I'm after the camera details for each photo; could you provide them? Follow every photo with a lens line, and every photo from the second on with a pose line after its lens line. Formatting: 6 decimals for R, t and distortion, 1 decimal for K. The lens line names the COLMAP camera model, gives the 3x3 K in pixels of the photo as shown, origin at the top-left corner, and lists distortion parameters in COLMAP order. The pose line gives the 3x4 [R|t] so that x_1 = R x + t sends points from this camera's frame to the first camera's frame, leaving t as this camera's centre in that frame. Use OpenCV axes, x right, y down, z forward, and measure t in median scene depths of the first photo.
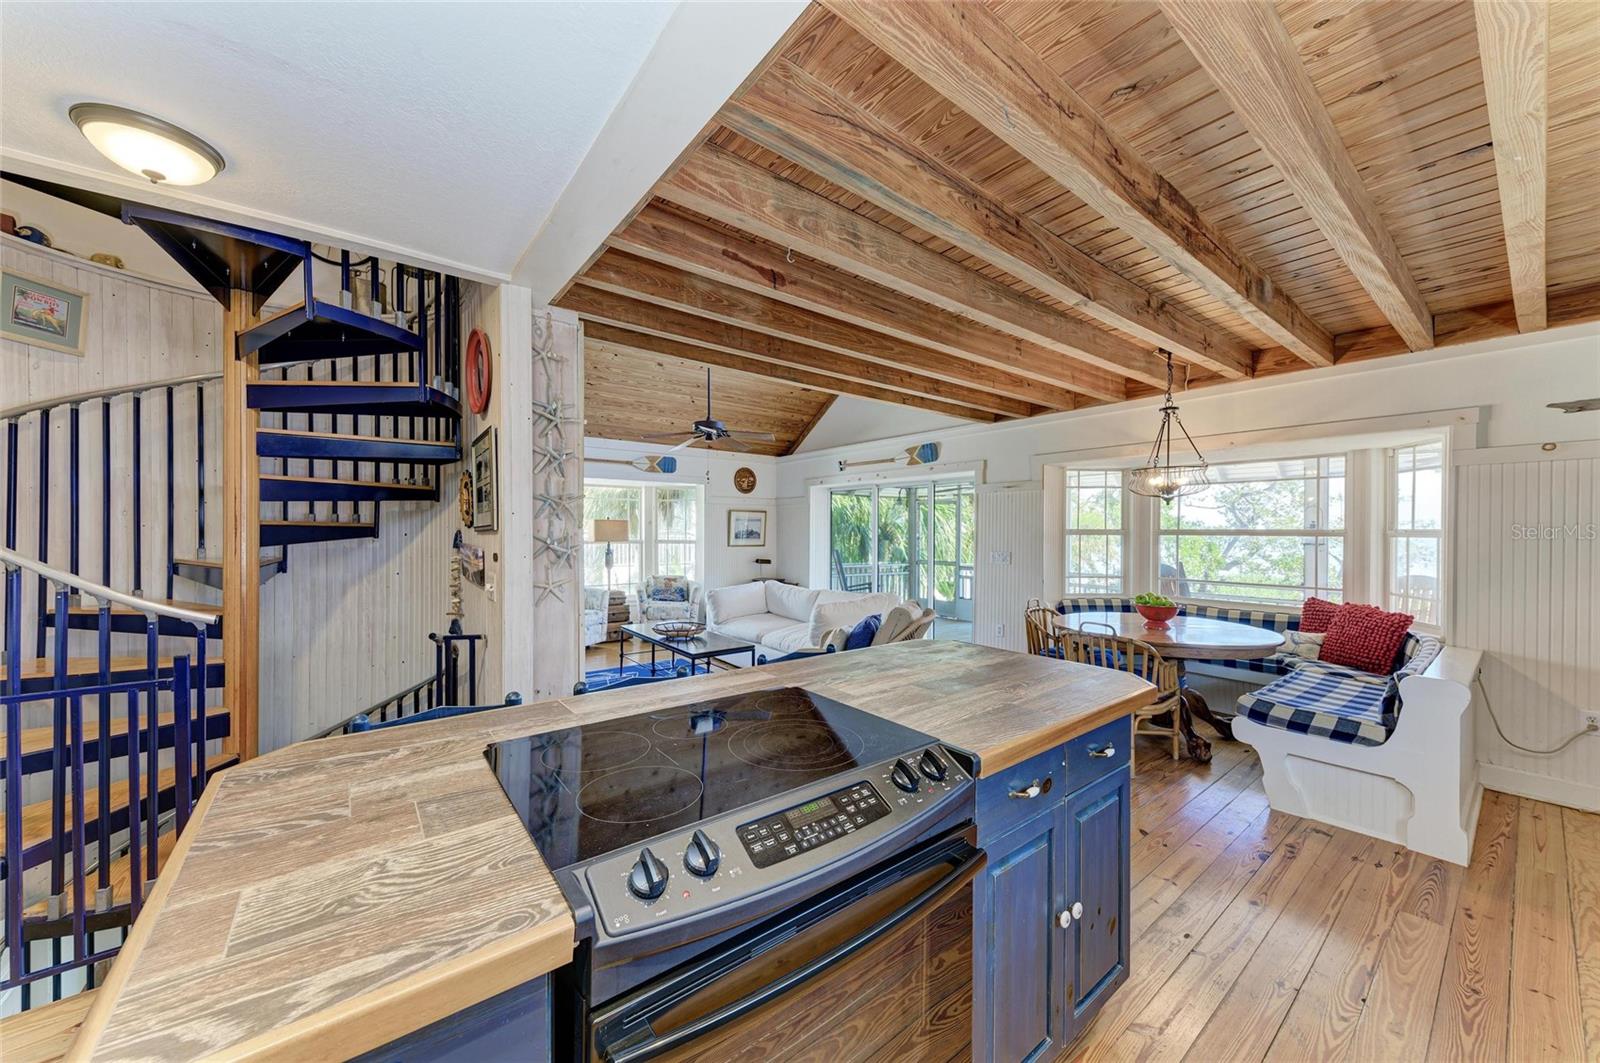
lens RADIAL K [[567.6, 0, 798.9], [0, 567.6, 534.3], [0, 0, 1]] dist [0.000242, -0.000361]
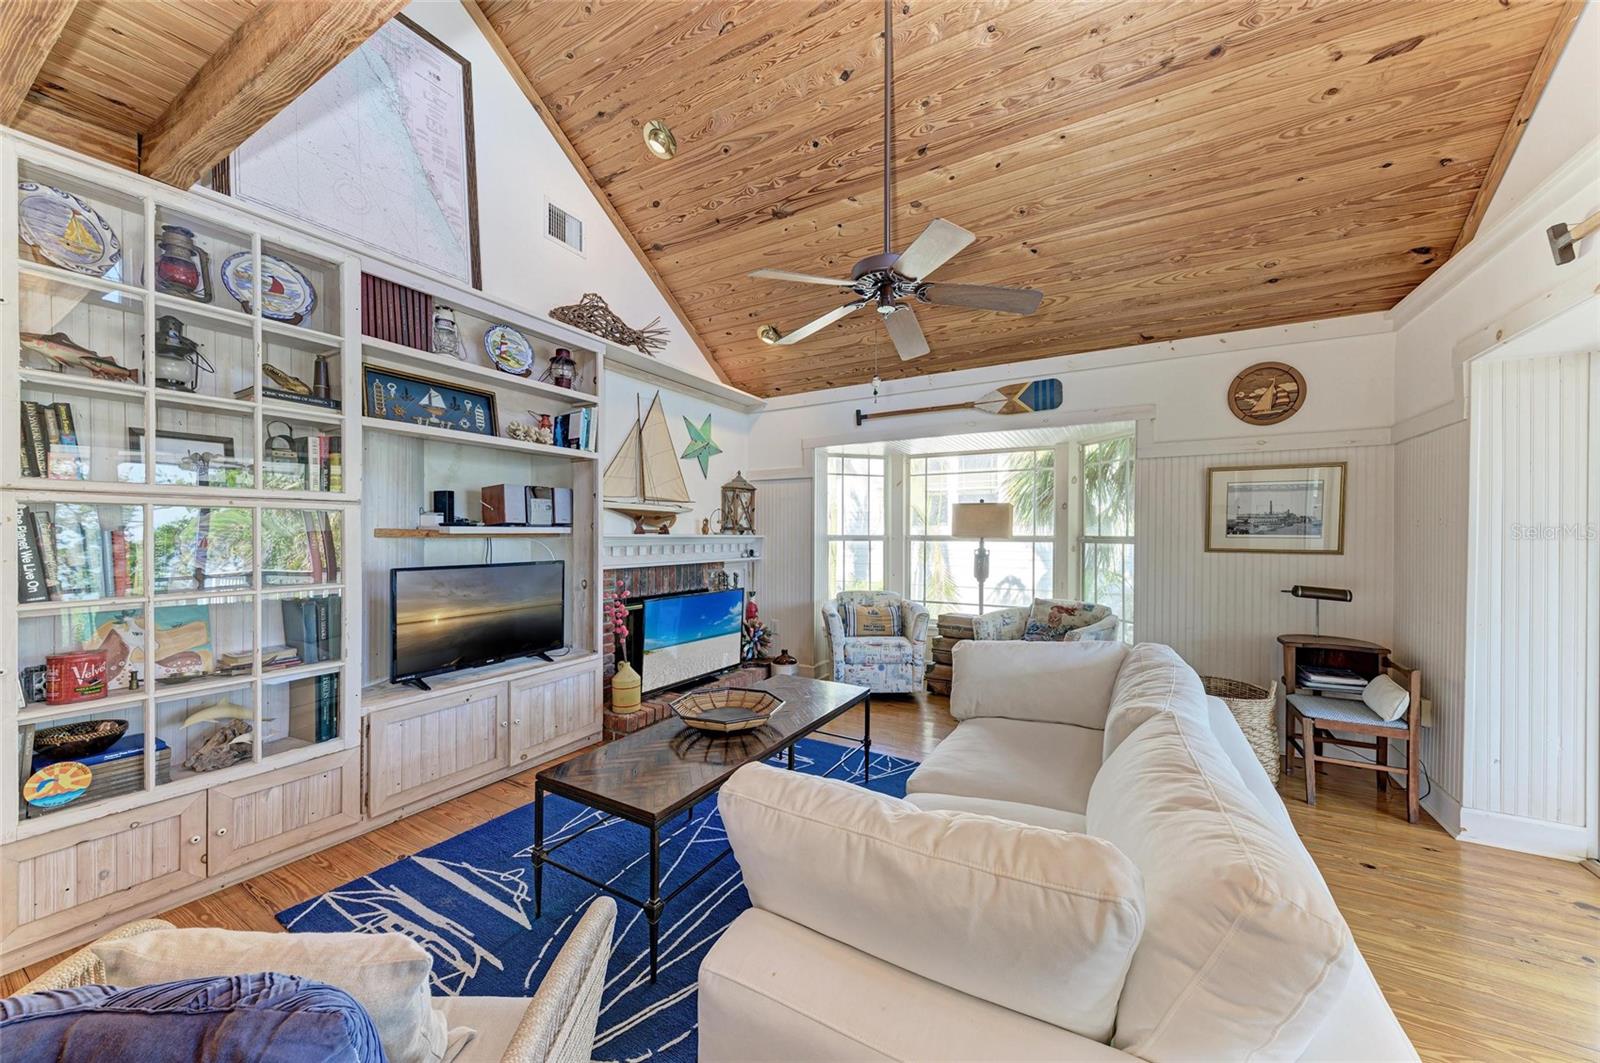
lens RADIAL K [[562.7, 0, 802.8], [0, 562.7, 535.4], [0, 0, 1]] dist [0.015077, -0.005301]
pose [[0.383301, 0.002296, -0.923621, 0.301321], [-0.007336, 0.999973, -0.000559, 0.021344], [0.923594, 0.006990, 0.383307, 1.007818]]
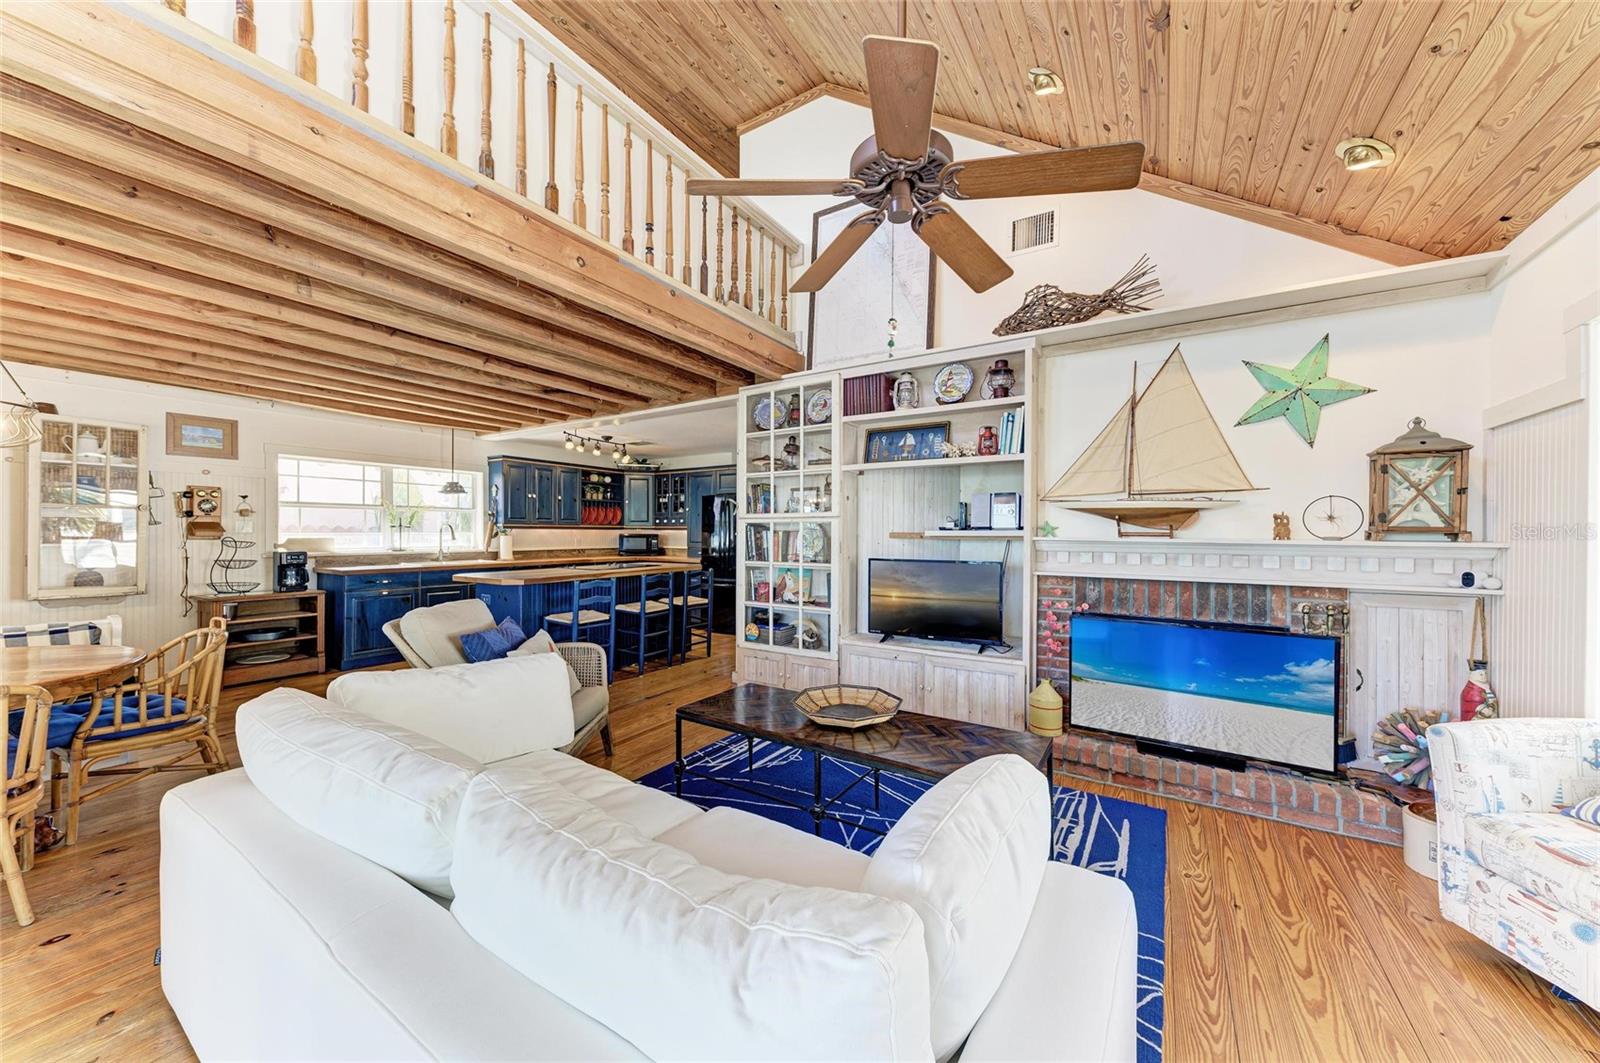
lens RADIAL K [[562.7, 0, 802.8], [0, 562.7, 535.4], [0, 0, 1]] dist [0.015077, -0.005301]
pose [[-0.940380, -0.005497, -0.340082, -0.003341], [-0.008799, 0.999928, 0.008169, 0.015272], [0.340012, 0.010674, -0.940360, 1.676851]]
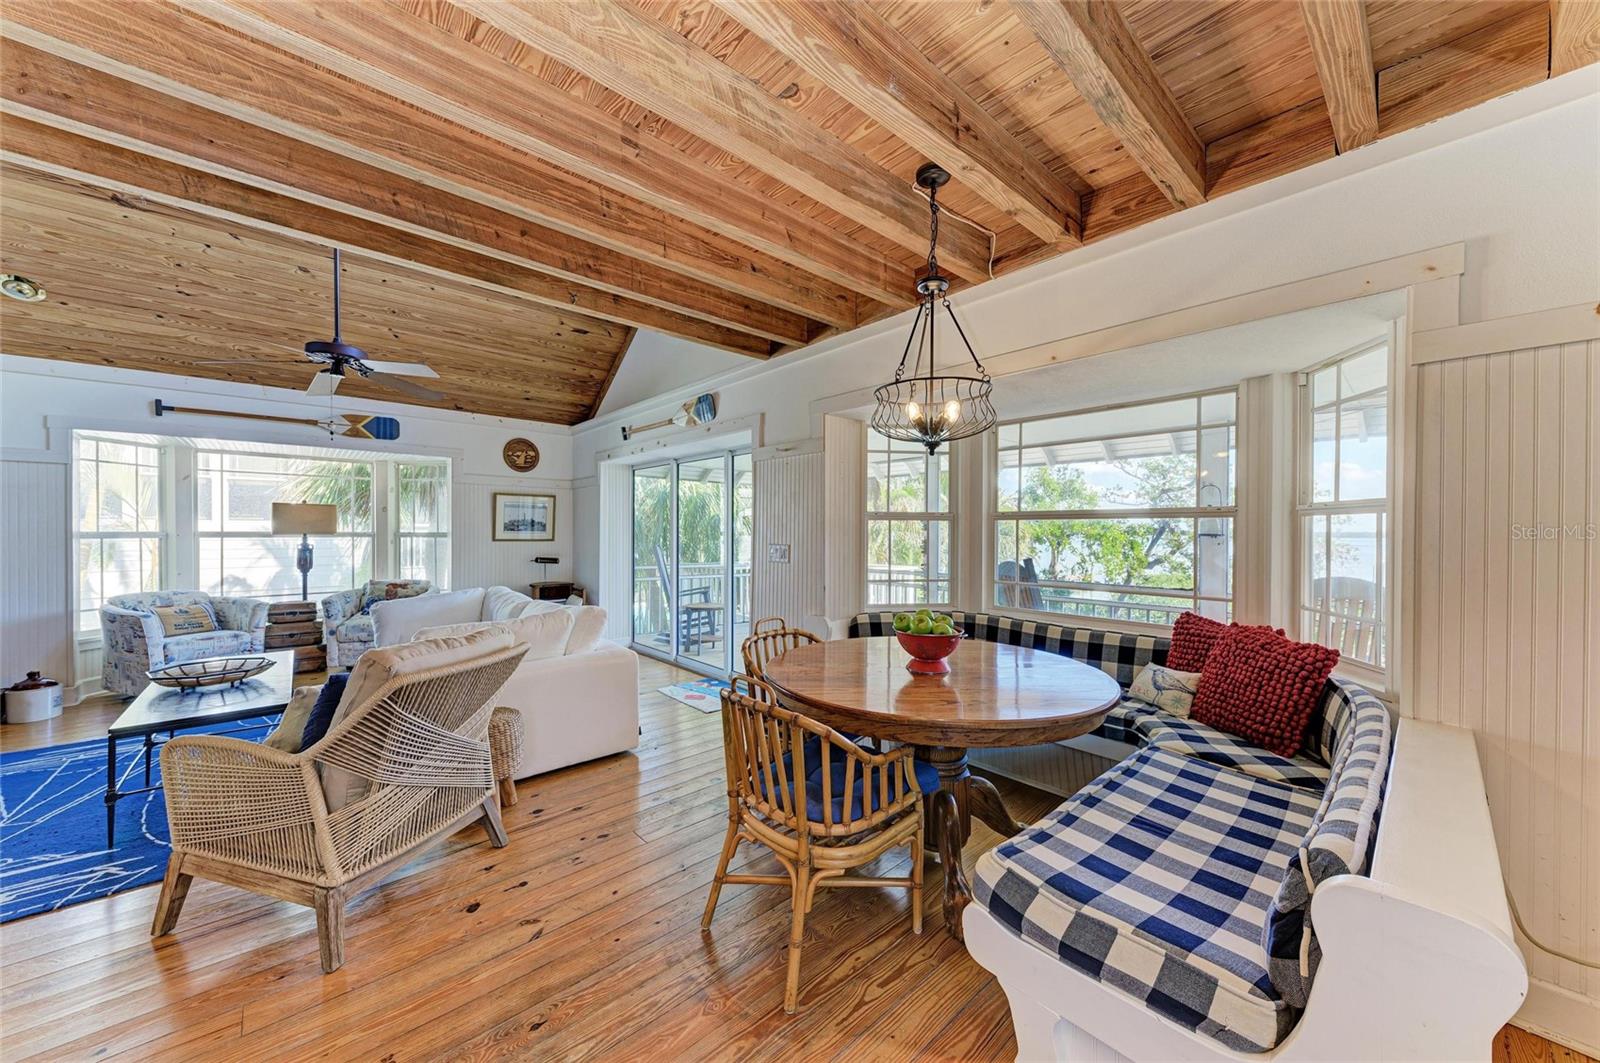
lens RADIAL K [[562.7, 0, 802.8], [0, 562.7, 535.4], [0, 0, 1]] dist [0.015077, -0.005301]
pose [[0.996955, -0.000029, 0.077974, 0.426497], [-0.000046, 1.000000, 0.000967, 0.024593], [-0.077974, -0.000967, 0.996955, 0.401873]]
